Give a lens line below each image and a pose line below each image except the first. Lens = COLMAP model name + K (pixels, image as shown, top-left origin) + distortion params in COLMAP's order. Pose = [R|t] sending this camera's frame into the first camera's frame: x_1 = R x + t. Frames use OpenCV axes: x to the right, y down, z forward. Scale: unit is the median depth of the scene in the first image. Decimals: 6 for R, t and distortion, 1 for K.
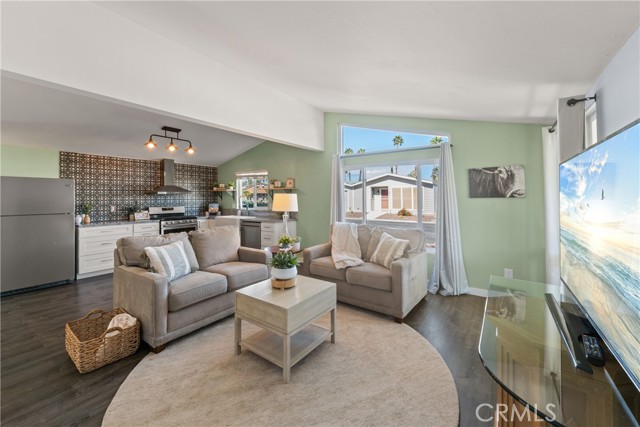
lens RADIAL K [[254.3, 0, 326.5], [0, 254.3, 195.5], [0, 0, 1]] dist [0.010514, -0.000600]
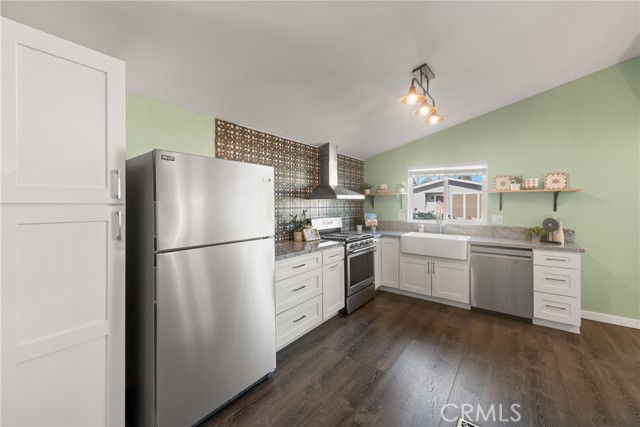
lens RADIAL K [[254.3, 0, 324.3], [0, 254.3, 209.5], [0, 0, 1]] dist [0.010514, -0.000600]
pose [[0.998756, 0.006596, -0.049434, -0.583433], [-0.005174, 0.999571, 0.028840, 0.002337], [0.049603, -0.028548, 0.998361, 0.349759]]
